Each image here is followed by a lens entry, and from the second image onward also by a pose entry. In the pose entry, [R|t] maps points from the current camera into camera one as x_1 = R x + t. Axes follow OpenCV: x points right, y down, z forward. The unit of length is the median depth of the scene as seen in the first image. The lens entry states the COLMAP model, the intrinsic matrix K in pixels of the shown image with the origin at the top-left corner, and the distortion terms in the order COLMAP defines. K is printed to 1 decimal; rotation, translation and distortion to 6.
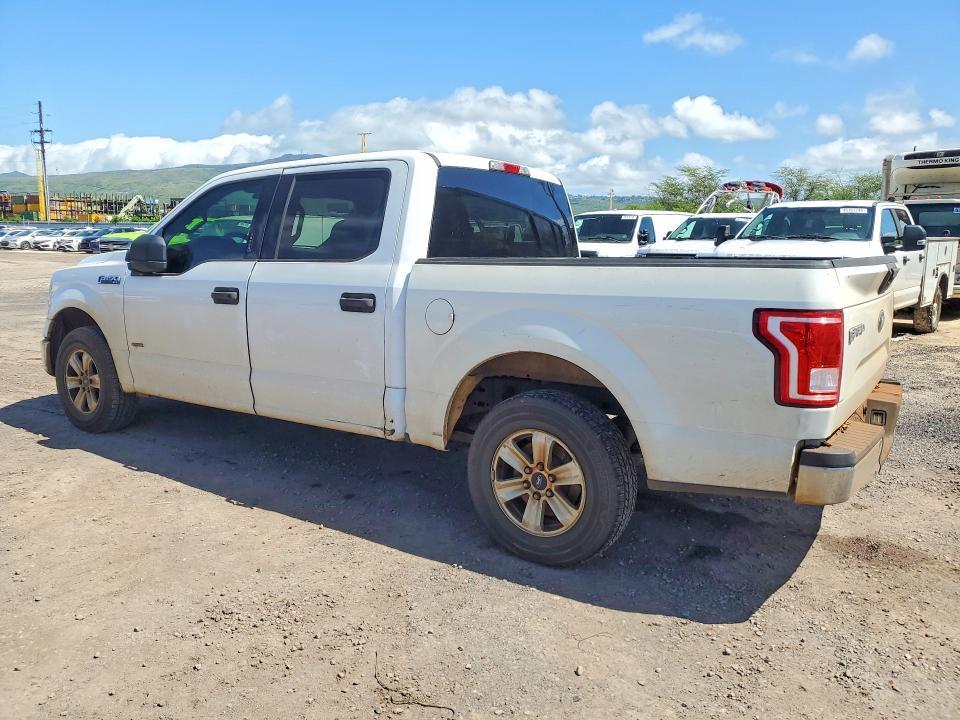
lens RADIAL K [[714.7, 0, 480.0], [0, 714.7, 360.0], [0, 0, 1]] dist [0.031185, -0.002222]
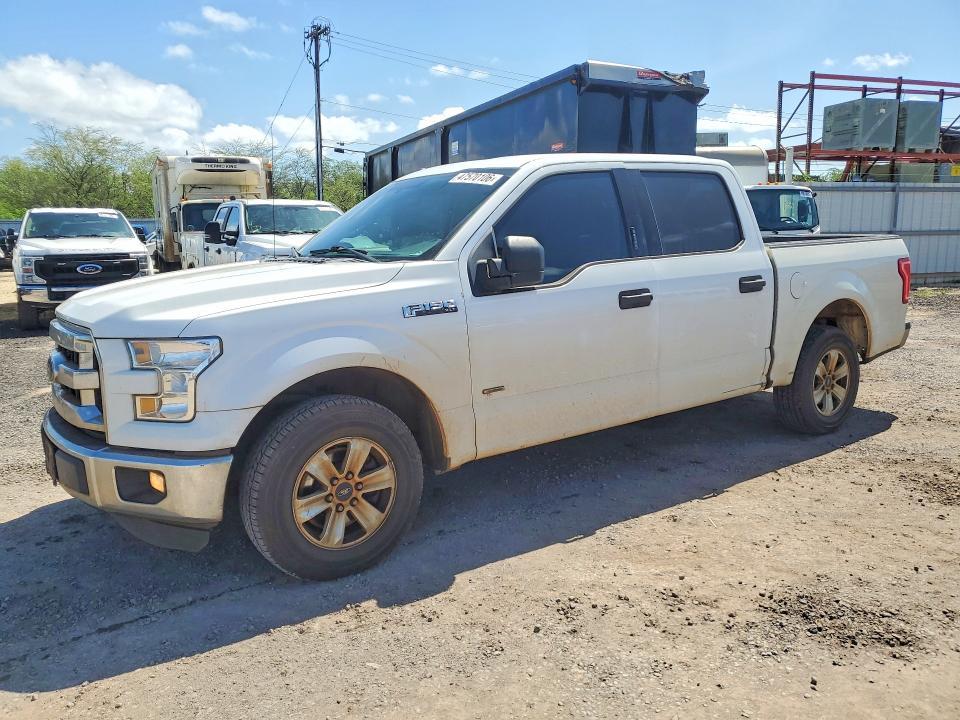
lens RADIAL K [[714.7, 0, 480.0], [0, 714.7, 360.0], [0, 0, 1]] dist [0.031185, -0.002222]
pose [[0.380139, -0.180364, 0.907173, -1.109248], [0.175806, 0.977012, 0.120580, -0.137648], [-0.908068, 0.113649, 0.403109, 0.712867]]
